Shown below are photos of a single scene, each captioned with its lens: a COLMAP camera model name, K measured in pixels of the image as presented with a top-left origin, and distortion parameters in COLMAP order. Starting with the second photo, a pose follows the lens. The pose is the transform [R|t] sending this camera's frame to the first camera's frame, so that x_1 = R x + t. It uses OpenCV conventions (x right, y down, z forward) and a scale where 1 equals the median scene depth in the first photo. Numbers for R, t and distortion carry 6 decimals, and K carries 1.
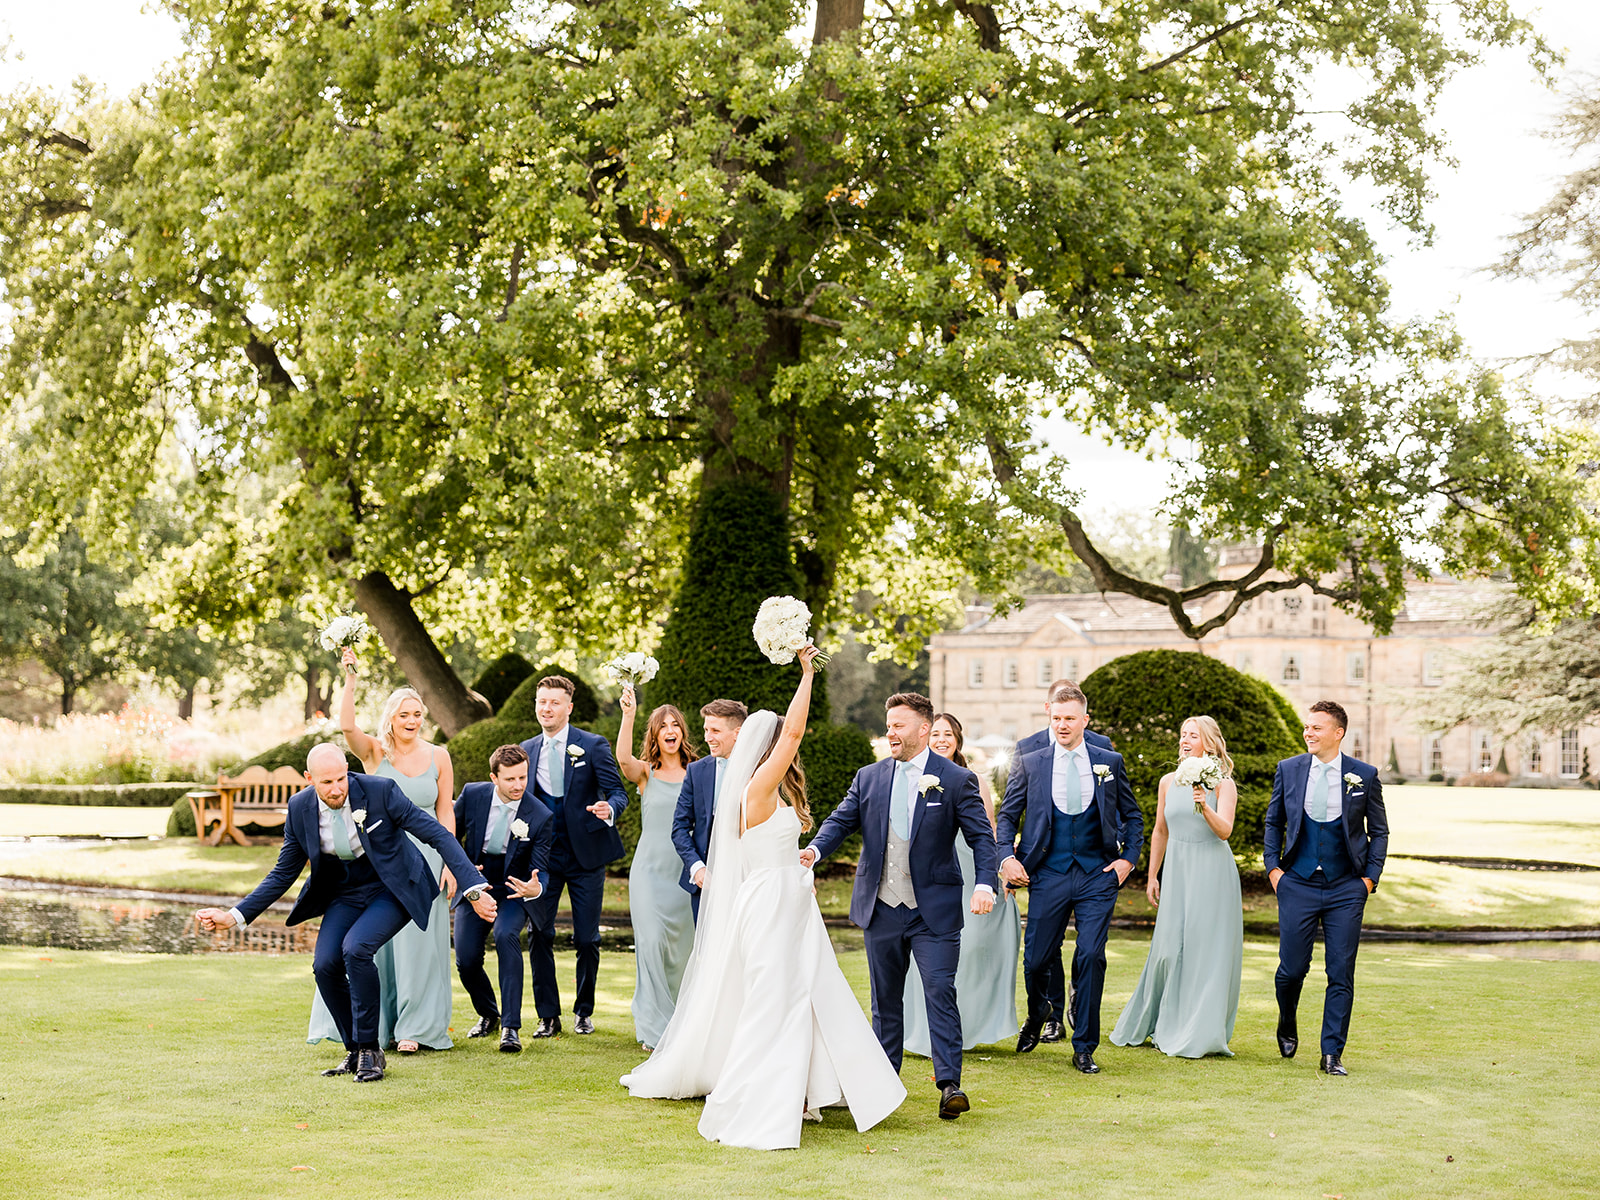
lens RADIAL K [[2722.4, 0, 800.0], [0, 2722.4, 600.0], [0, 0, 1]] dist [0.038819, 0.181076]
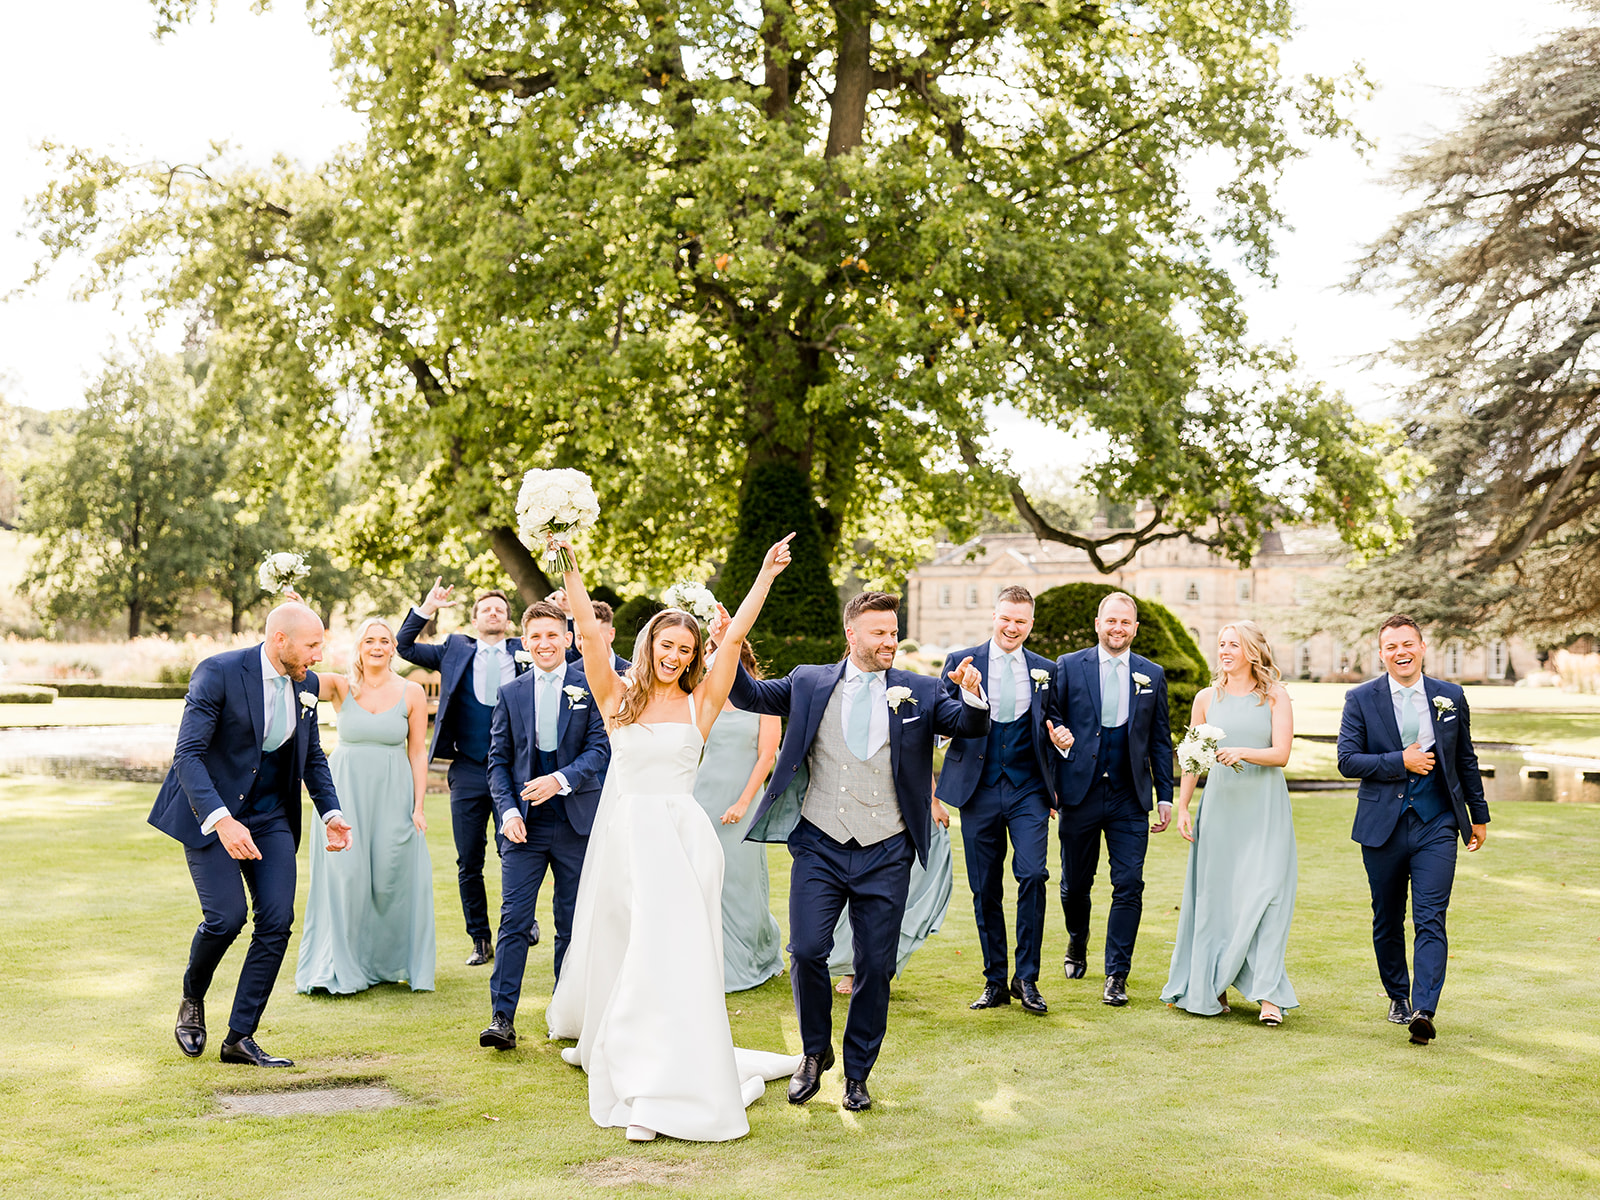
lens RADIAL K [[2250.6, 0, 800.0], [0, 2250.6, 600.0], [0, 0, 1]] dist [0.017106, -0.028096]
pose [[0.999991, -0.004128, 0.000891, -0.011214], [0.004100, 0.999568, 0.029116, -0.006535], [-0.001011, -0.029112, 0.999576, -0.141145]]
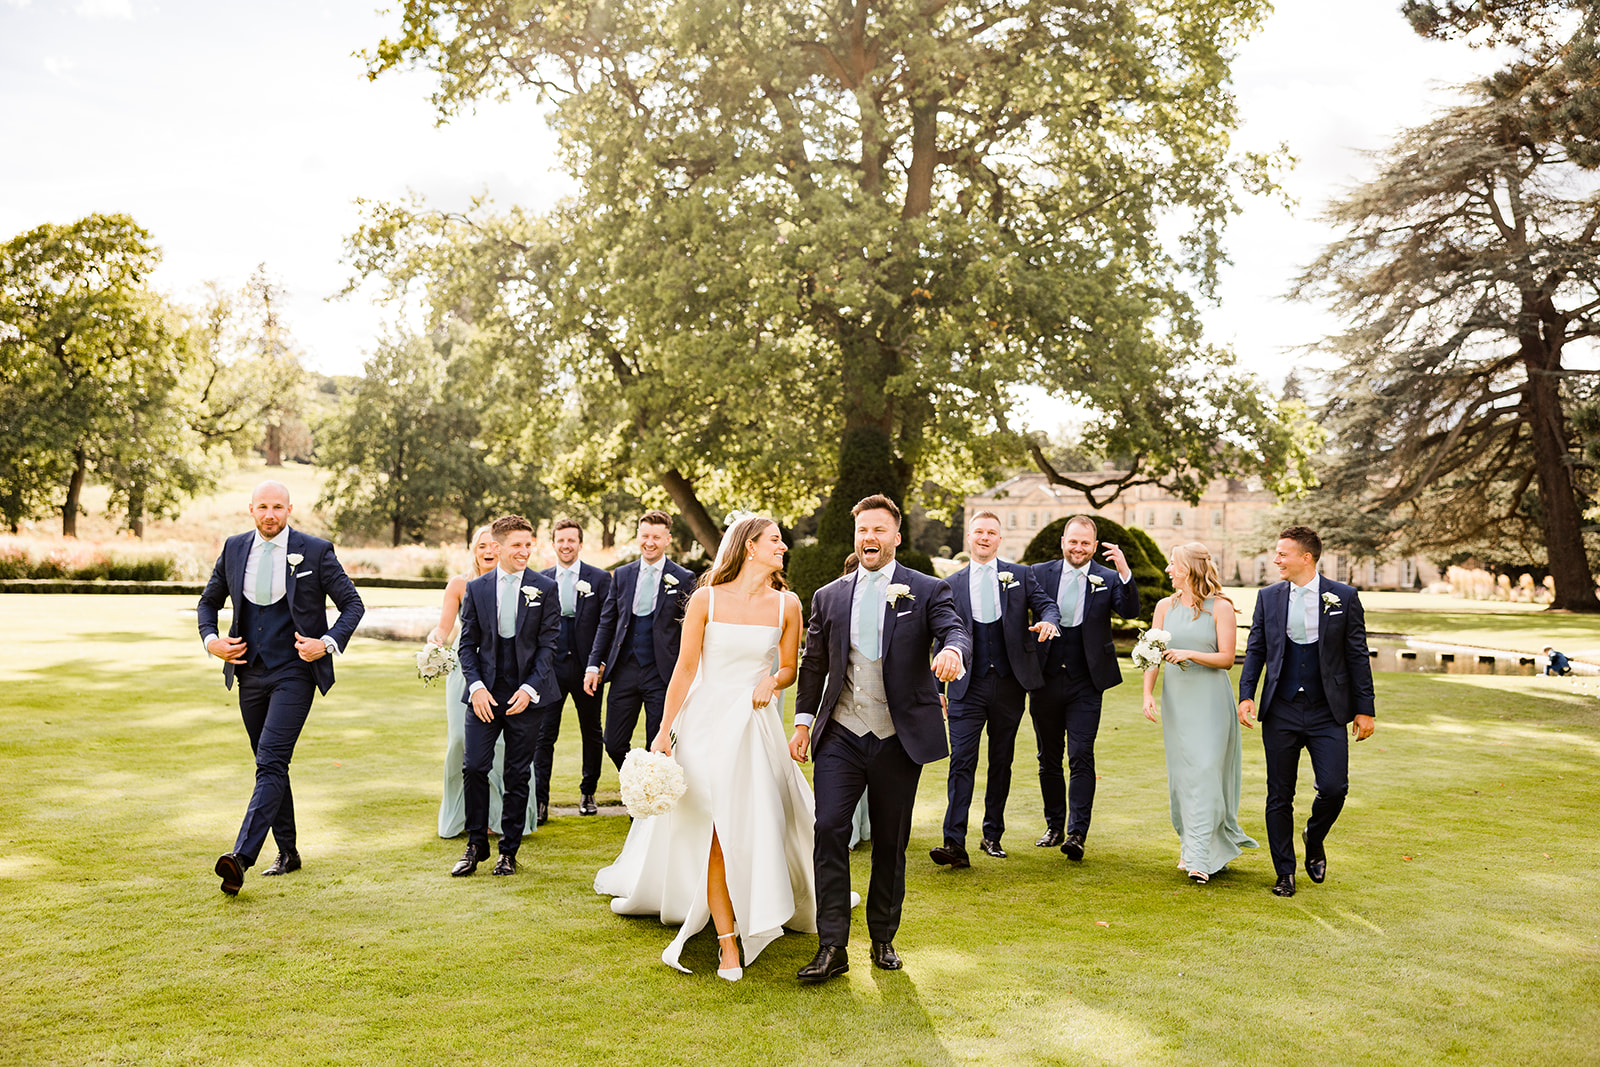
lens RADIAL K [[1722.4, 0, 800.0], [0, 1722.4, 533.5], [0, 0, 1]] dist [0.010307, 0.016071]
pose [[0.998809, 0.007286, -0.048234, -0.009184], [-0.005500, 0.999298, 0.037056, -0.012723], [0.048470, -0.036746, 0.998148, -0.245114]]
